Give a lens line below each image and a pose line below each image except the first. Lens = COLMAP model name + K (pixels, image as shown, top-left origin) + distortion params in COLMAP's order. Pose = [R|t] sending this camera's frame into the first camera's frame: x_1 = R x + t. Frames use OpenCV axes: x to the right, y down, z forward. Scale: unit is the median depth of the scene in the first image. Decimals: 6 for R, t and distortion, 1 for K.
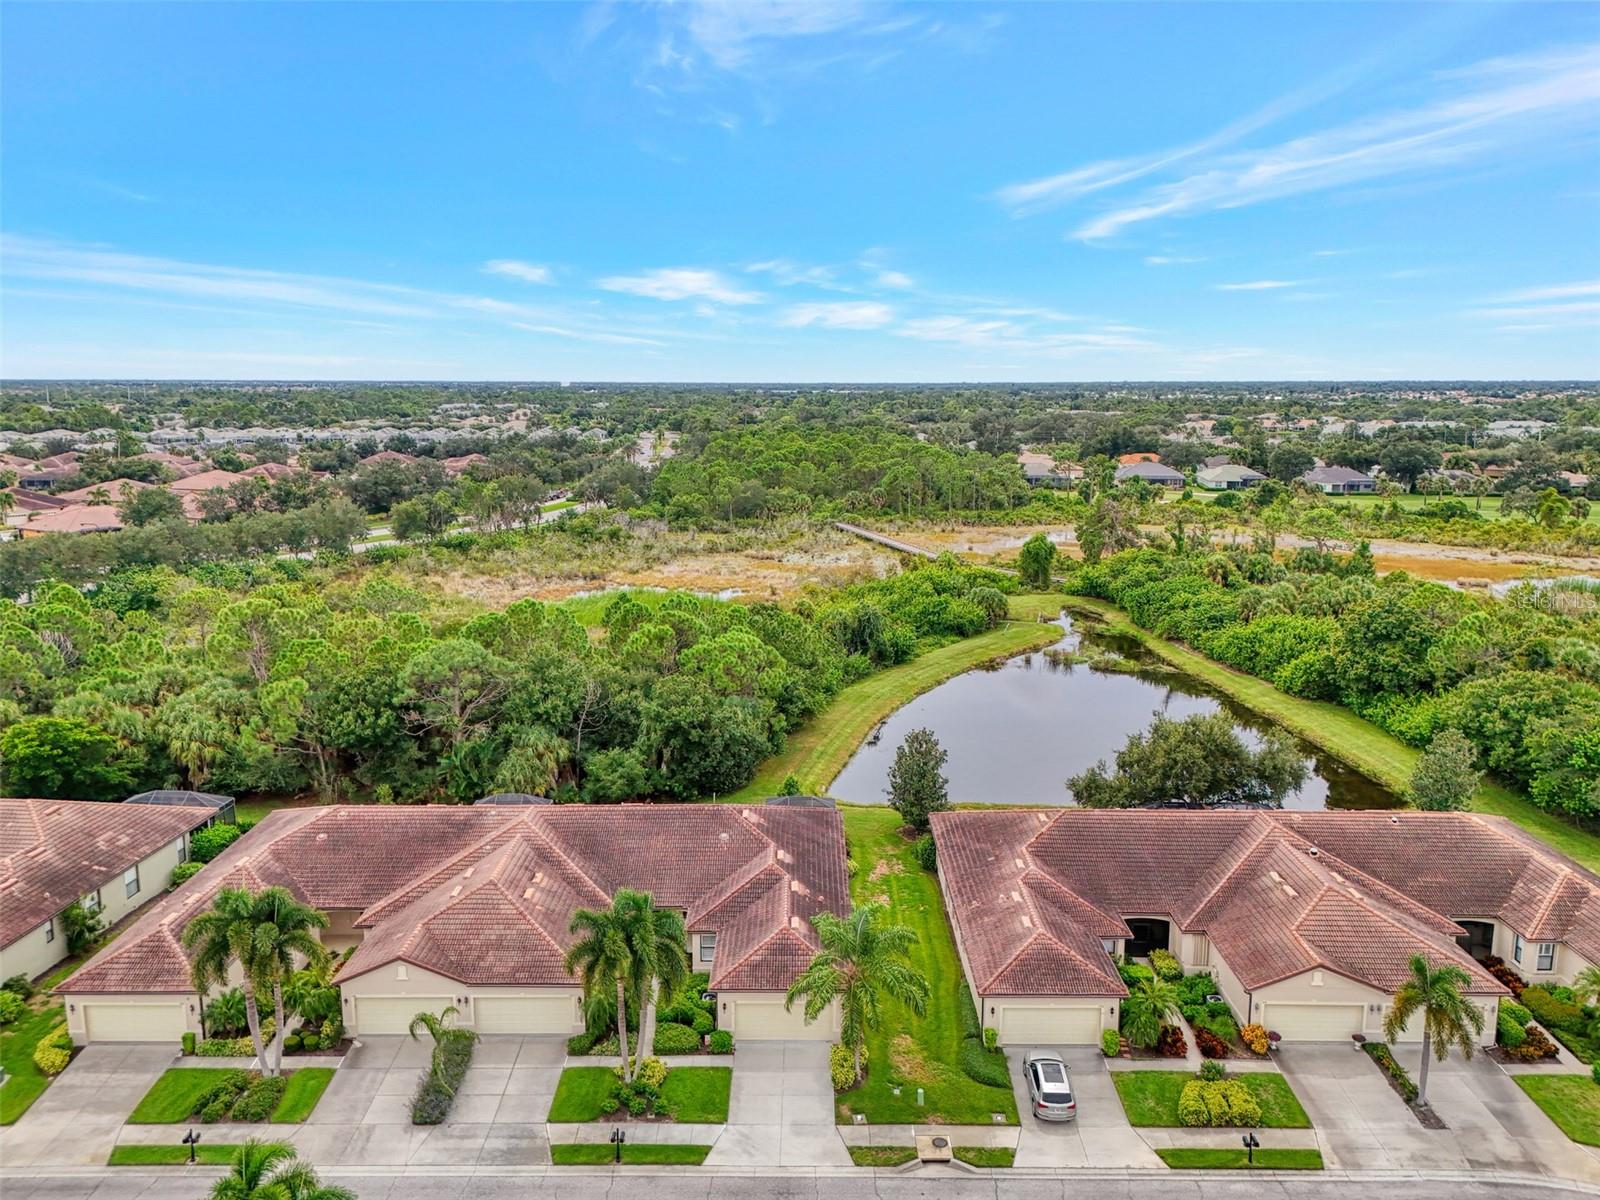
lens RADIAL K [[1186.5, 0, 840.7], [0, 1186.5, 646.1], [0, 0, 1]] dist [0.034015, -0.025286]
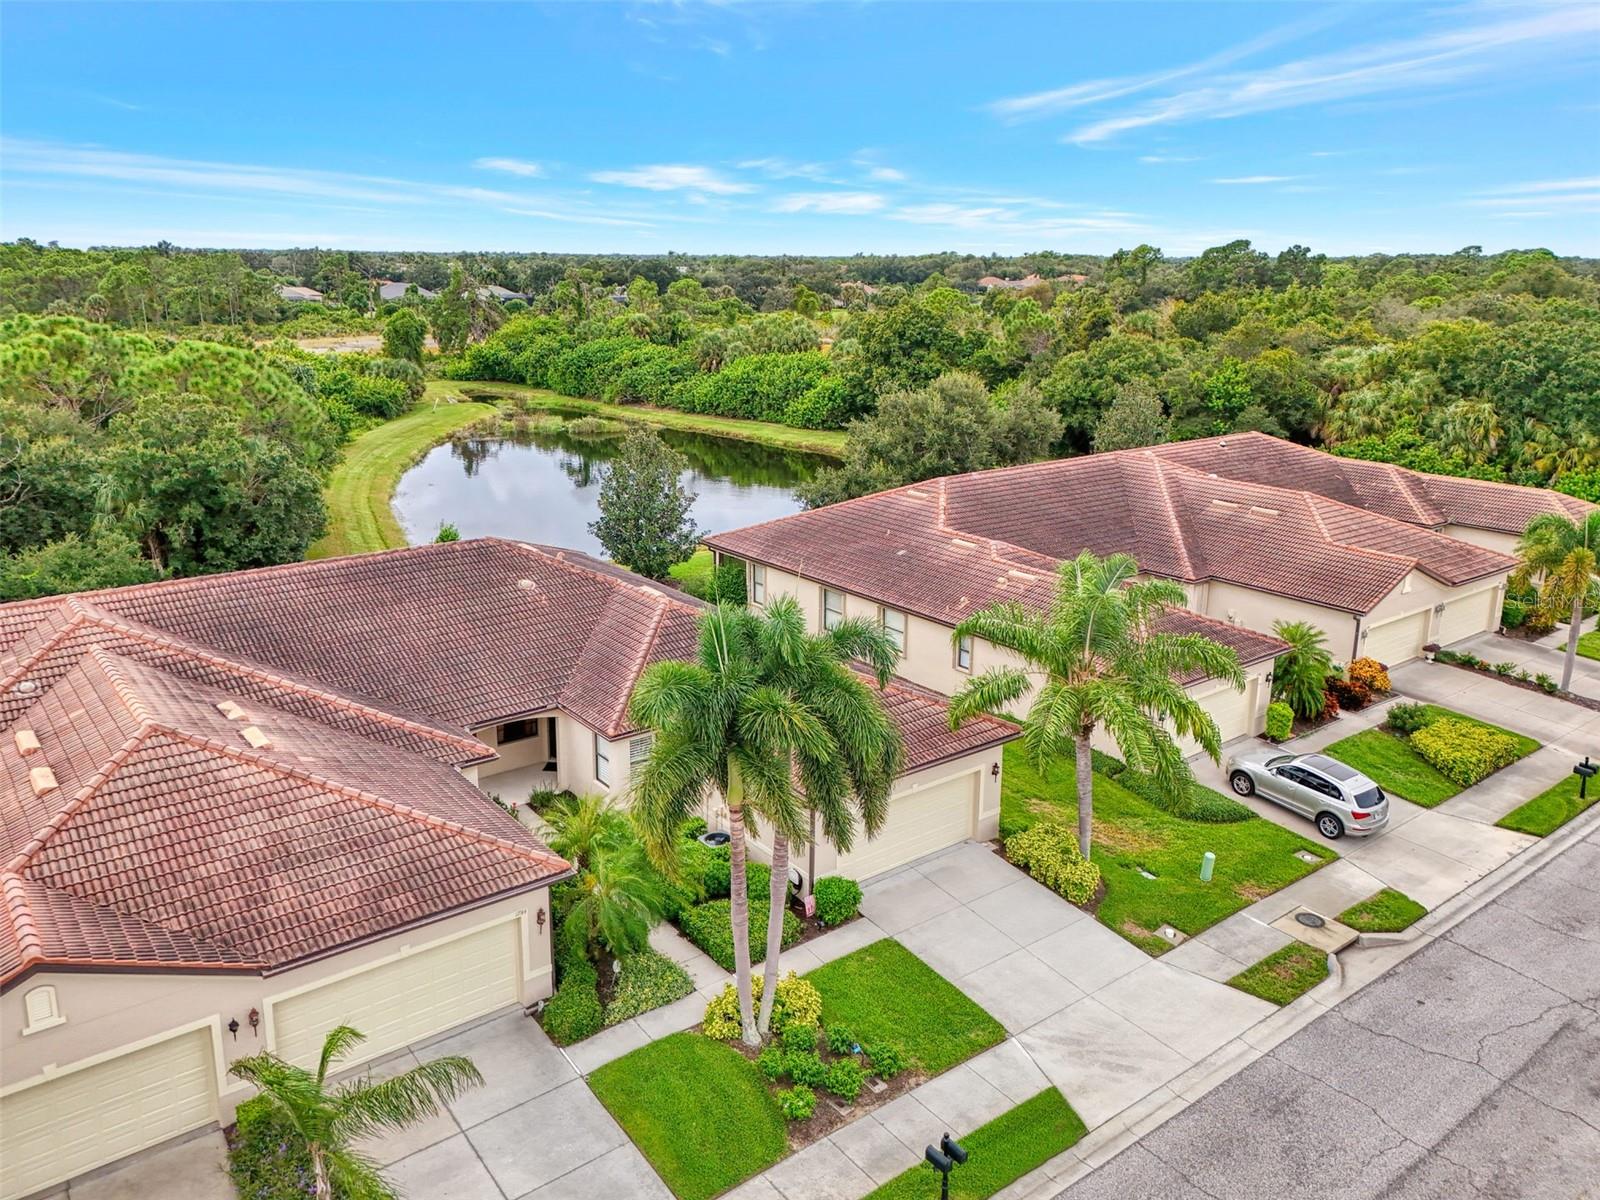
lens RADIAL K [[1186.5, 0, 806.5], [0, 1186.5, 584.7], [0, 0, 1]] dist [0.034015, -0.025286]
pose [[0.801296, -0.165070, 0.575045, -0.372255], [0.131744, 0.986274, 0.099537, 0.153987], [-0.583582, -0.004000, 0.812044, 0.613830]]
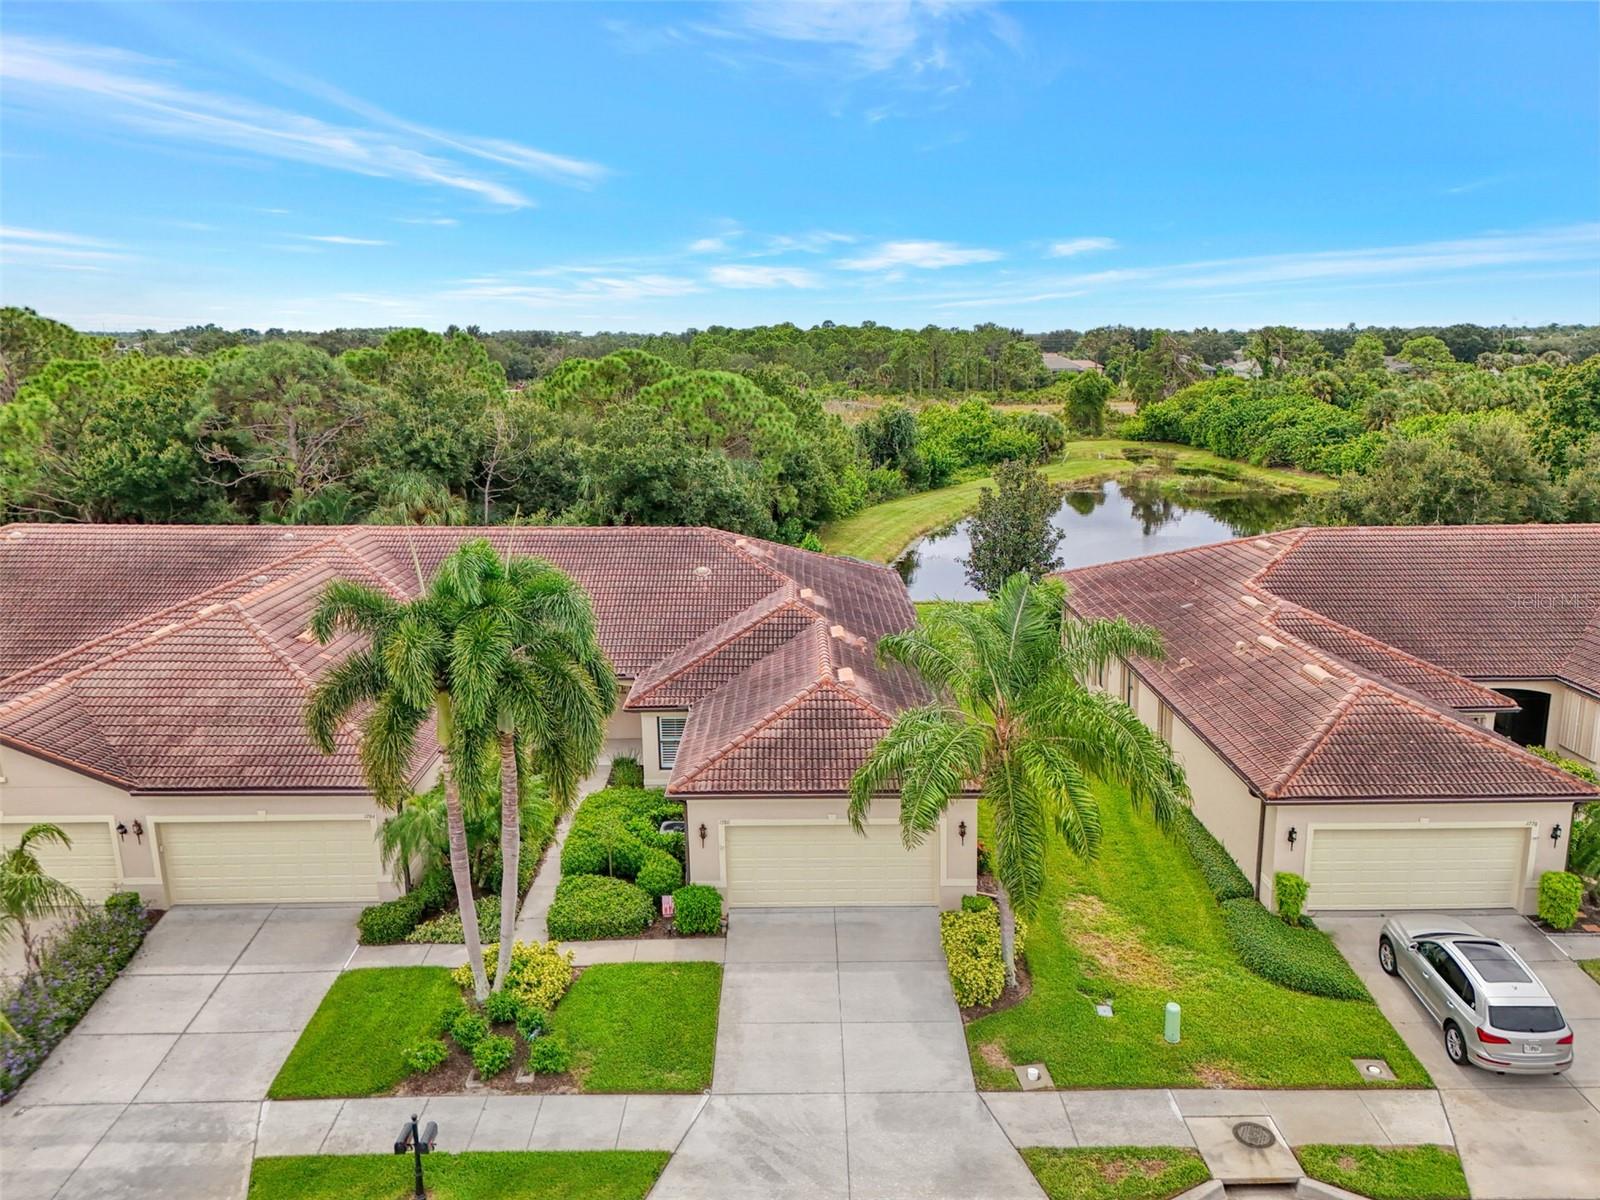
lens RADIAL K [[1186.5, 0, 811.5], [0, 1186.5, 611.6], [0, 0, 1]] dist [0.034015, -0.025286]
pose [[0.999508, -0.023494, -0.020764, -0.044900], [0.023648, 0.999694, 0.007208, 0.216119], [0.020588, -0.007696, 0.999758, 0.549050]]
